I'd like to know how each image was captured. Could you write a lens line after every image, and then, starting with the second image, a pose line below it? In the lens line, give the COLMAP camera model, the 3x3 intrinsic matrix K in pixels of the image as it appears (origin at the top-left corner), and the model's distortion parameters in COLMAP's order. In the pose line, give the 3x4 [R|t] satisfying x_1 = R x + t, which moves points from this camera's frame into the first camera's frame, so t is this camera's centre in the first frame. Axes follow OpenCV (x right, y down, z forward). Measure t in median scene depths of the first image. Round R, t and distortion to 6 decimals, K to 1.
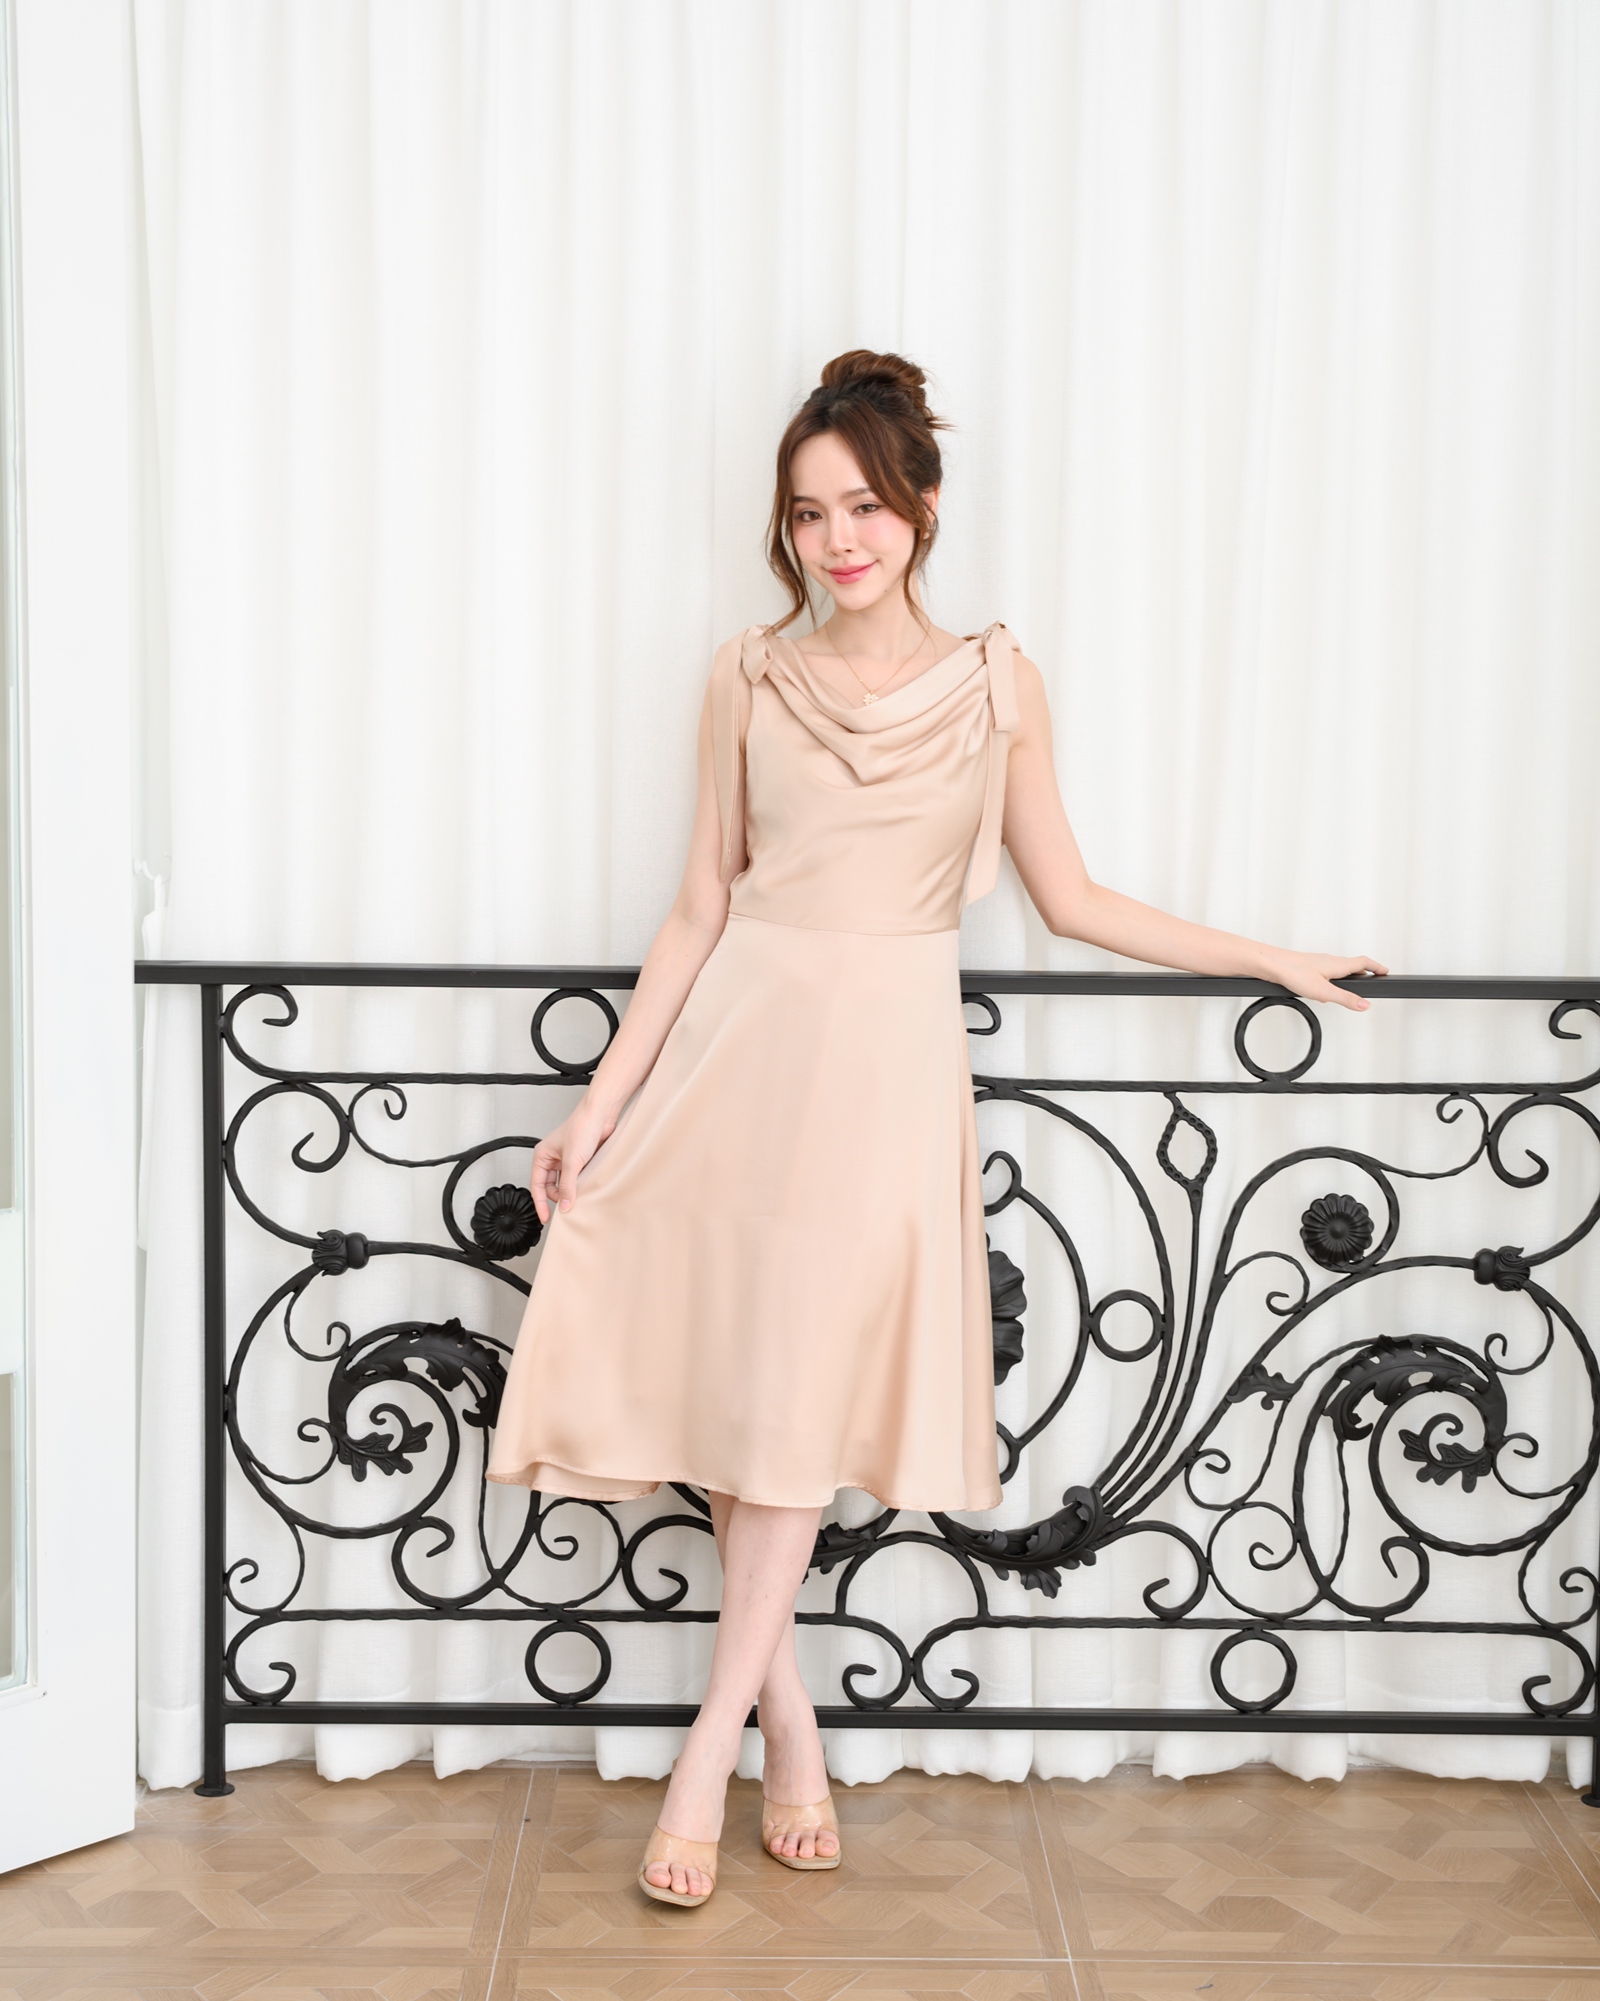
lens RADIAL K [[3385.8, 0, 867.5], [0, 3385.8, 1013.7], [0, 0, 1]] dist [0.086324, 0.000000]
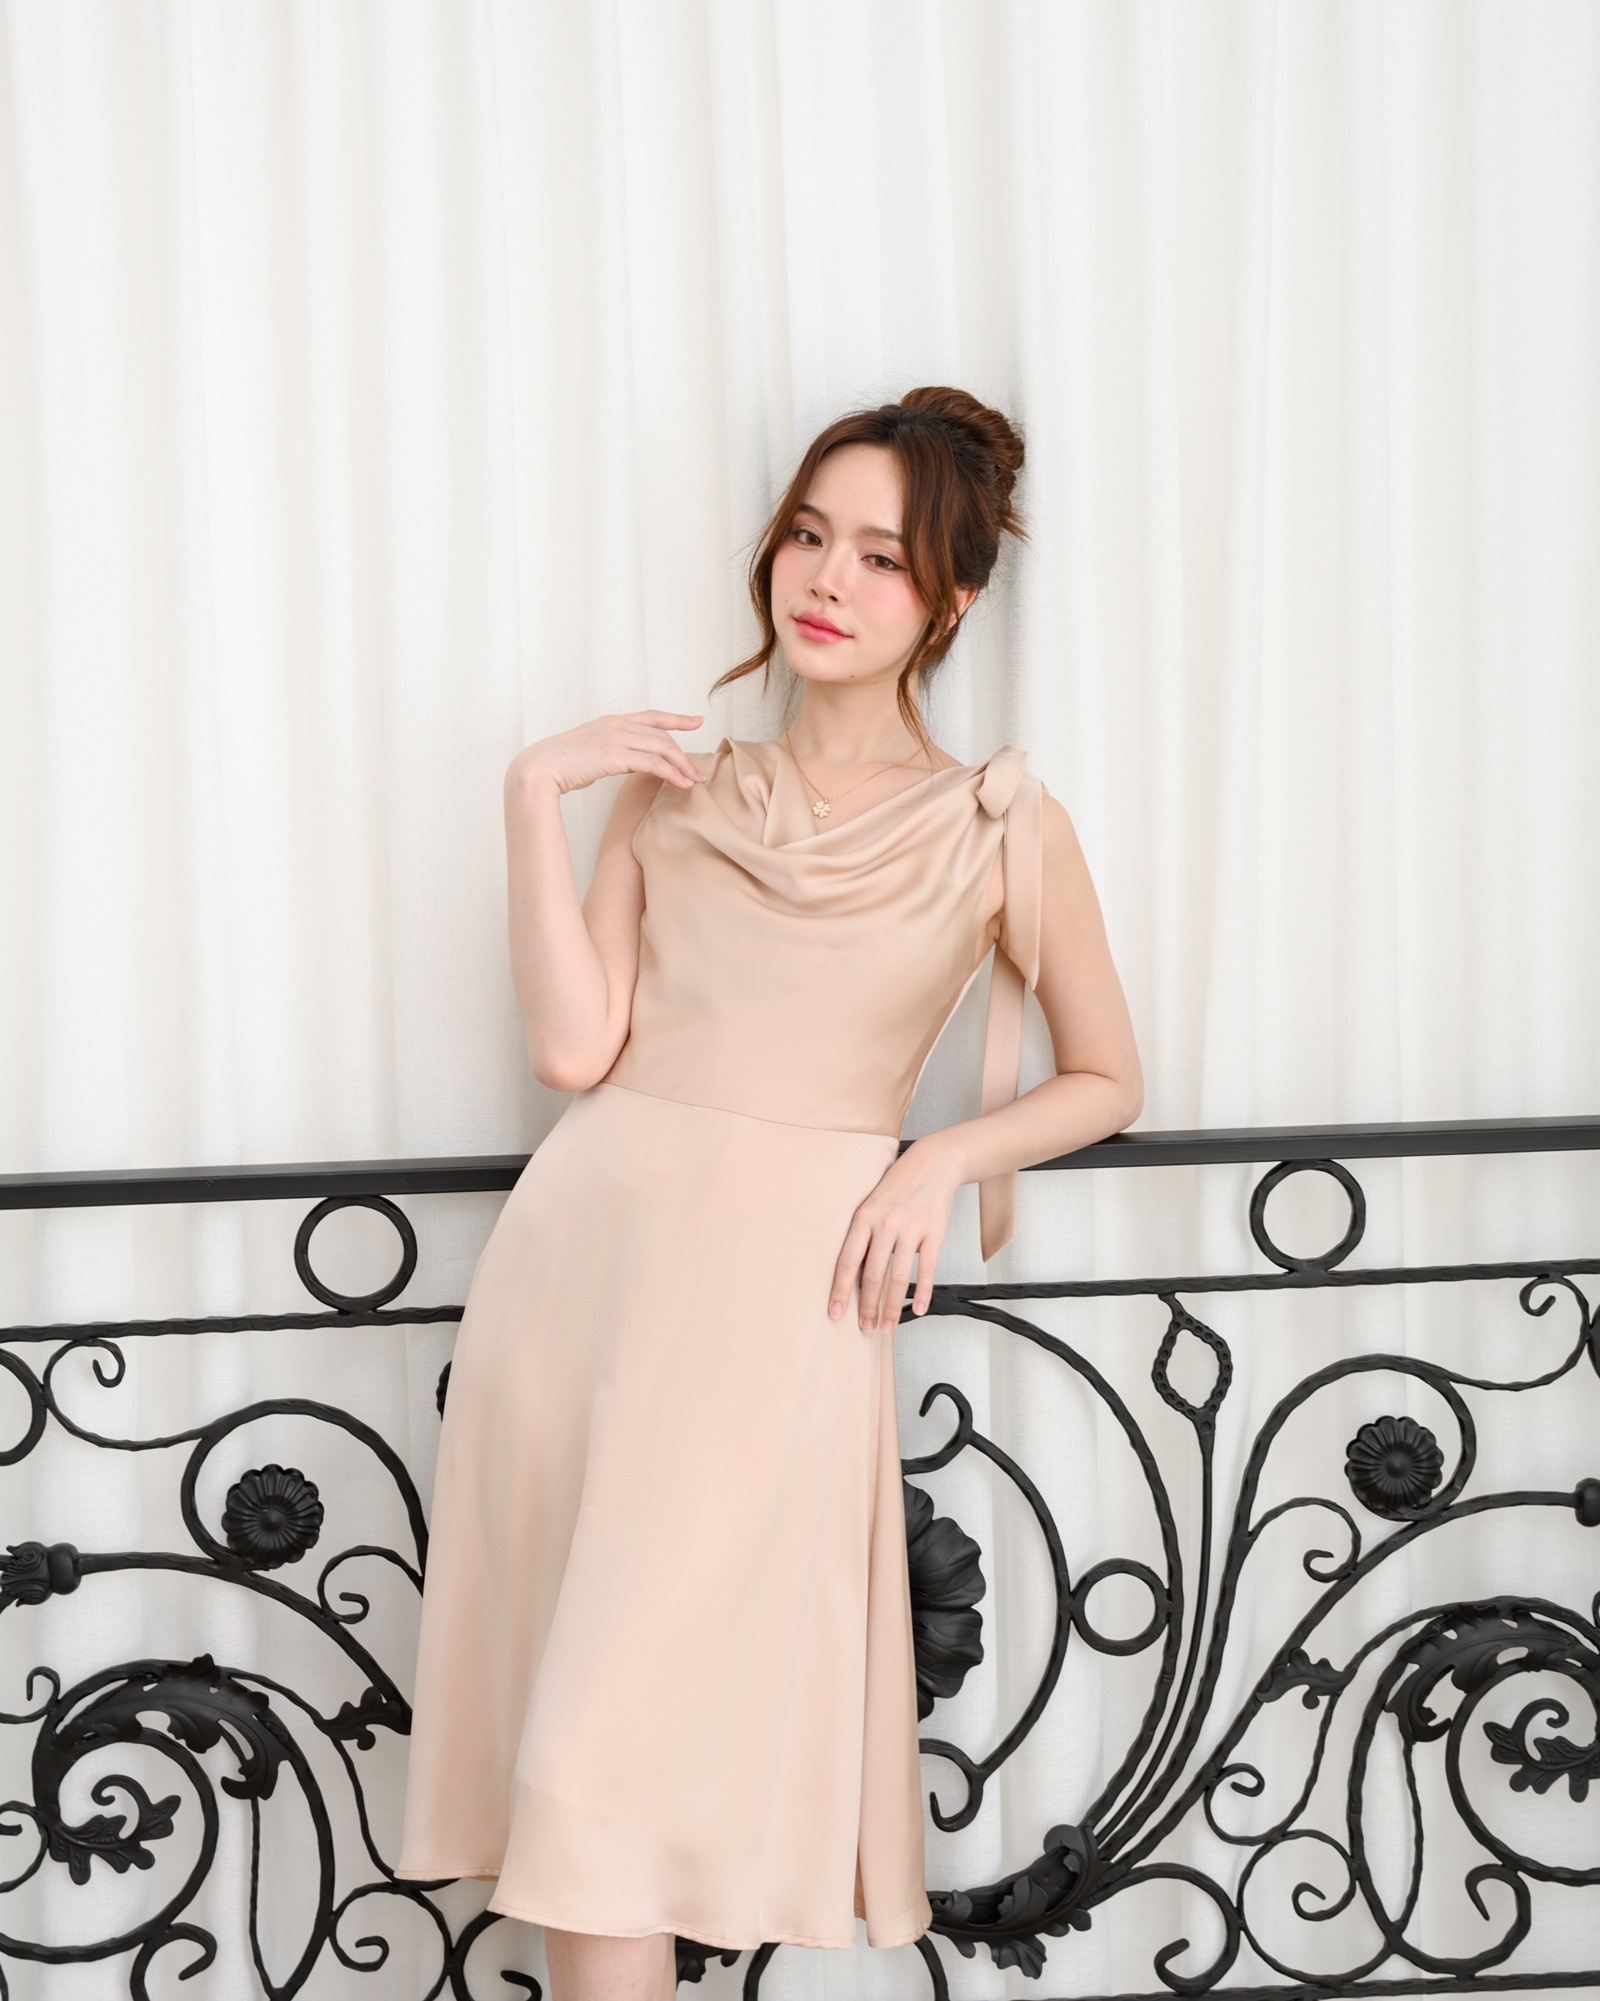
lens RADIAL K [[3385.8, 0, 853.0], [0, 3385.8, 1040.8], [0, 0, 1]] dist [0.086324, 0.000000]
pose [[0.996719, -0.044611, 0.067535, -0.026636], [0.044057, 0.998982, 0.009671, -0.041806], [-0.067898, -0.006664, 0.997670, 0.262498]]
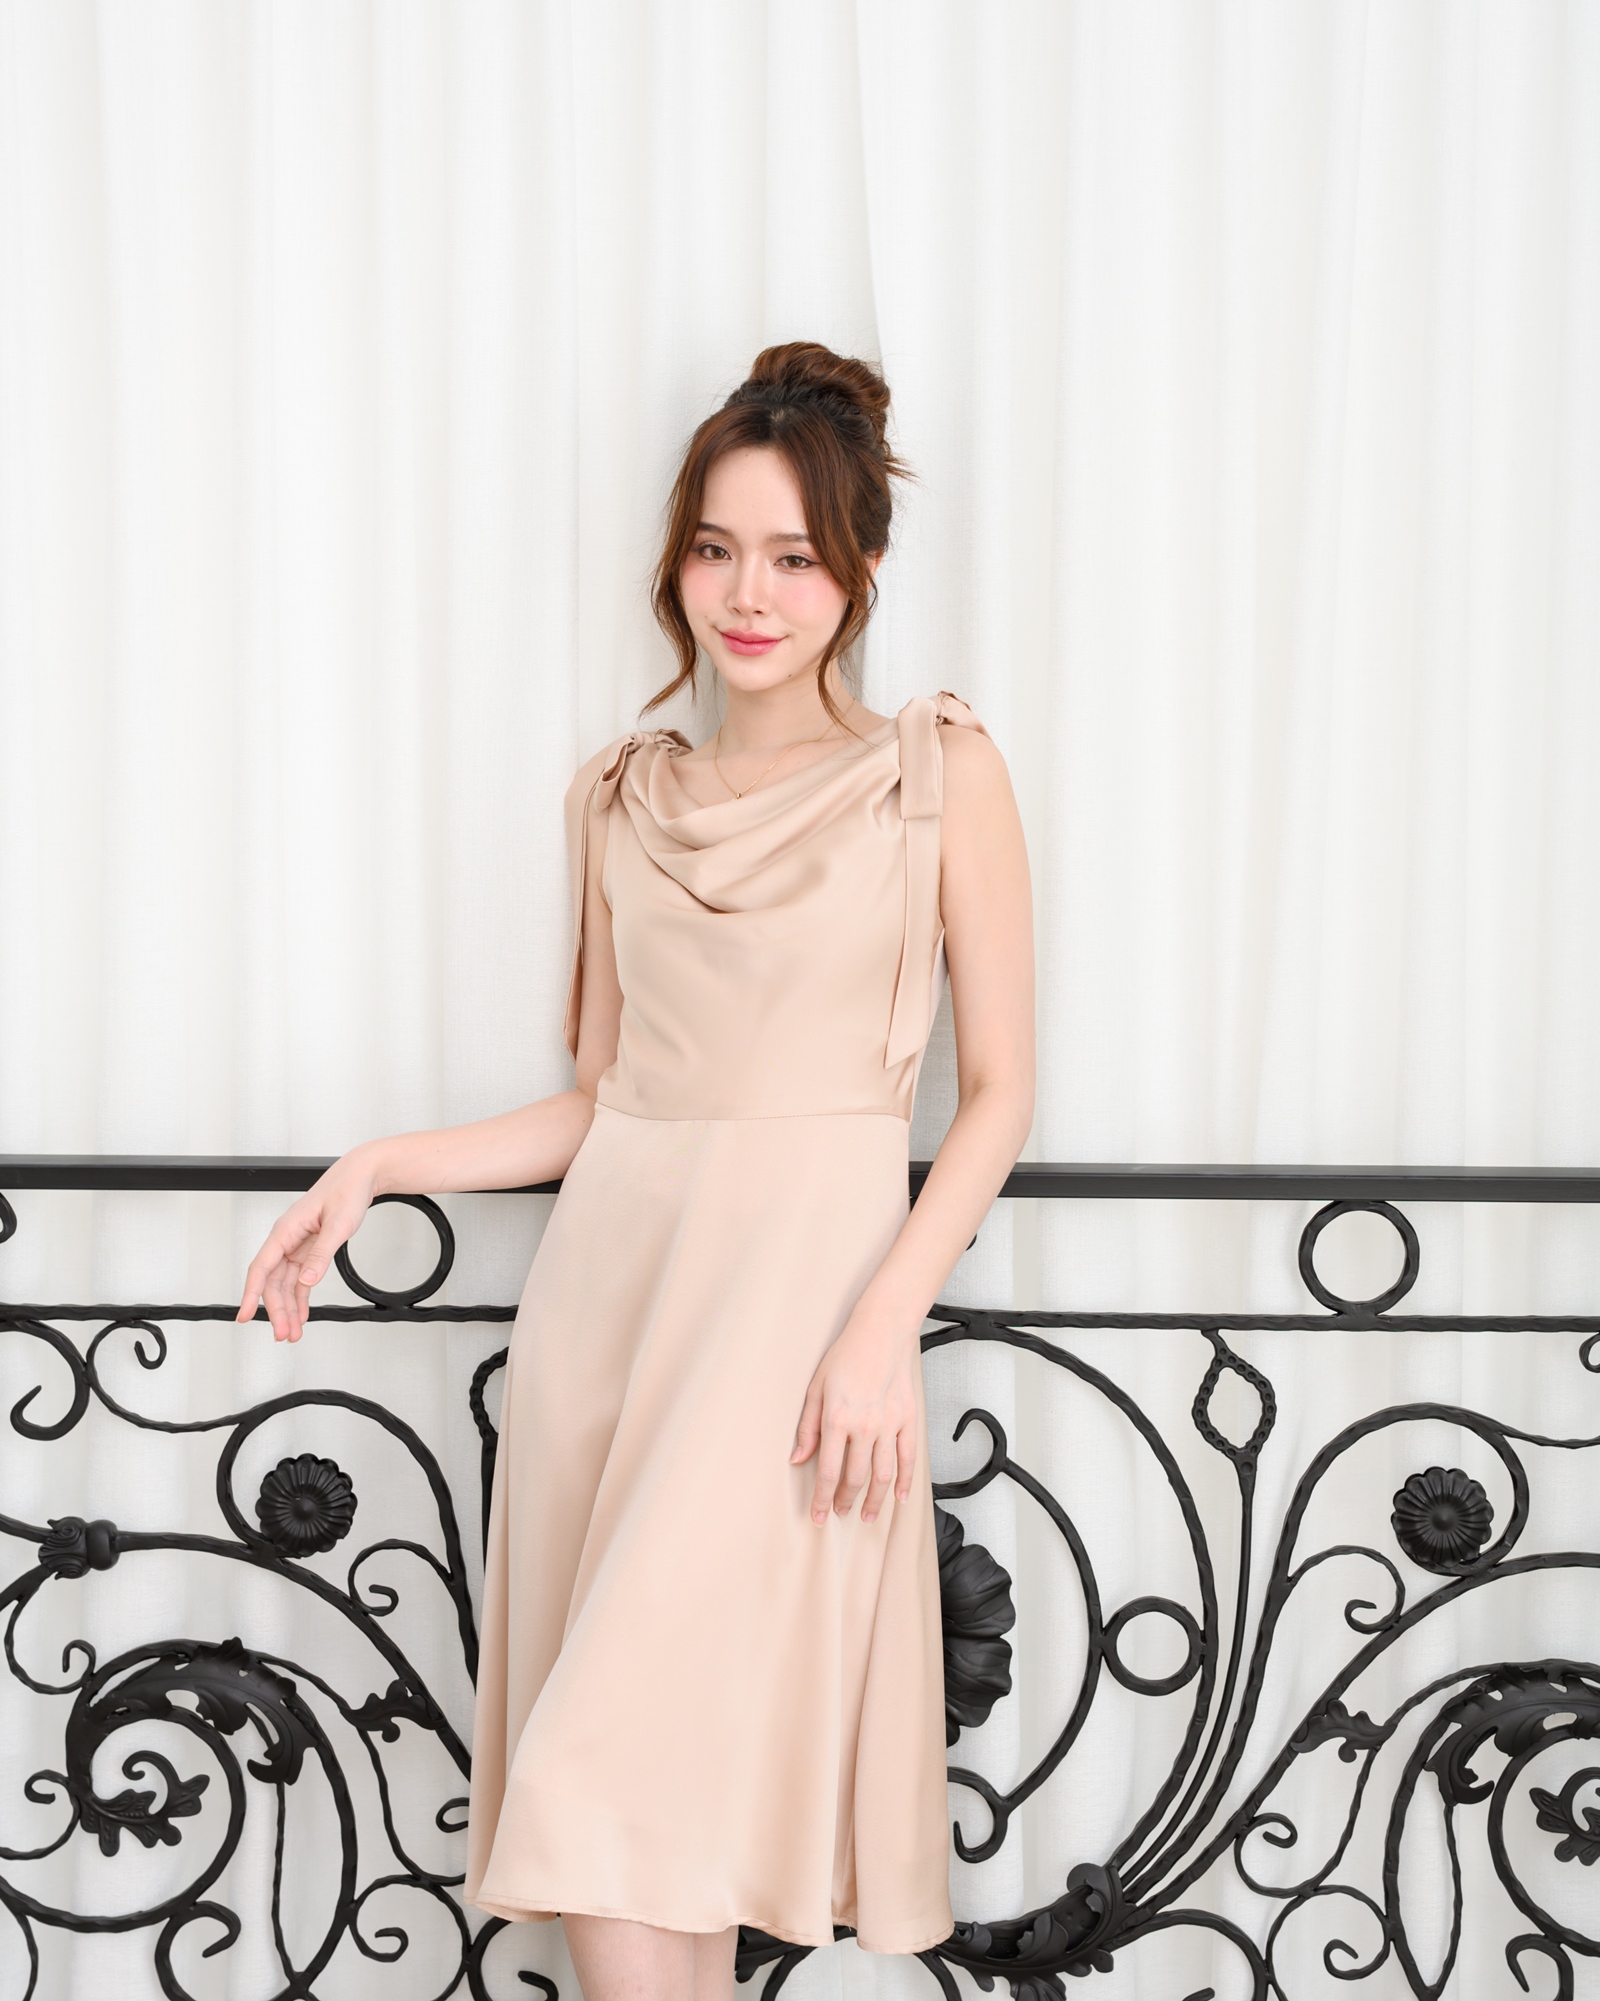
lens RADIAL K [[3385.8, 0, 851.8], [0, 3385.8, 1040.2], [0, 0, 1]] dist [0.086324, 0.000000]
pose [[0.999218, -0.002769, -0.039452, 0.040890], [0.002975, 0.999982, 0.005182, -0.042533], [0.039437, -0.005296, 0.999208, 0.267153]]
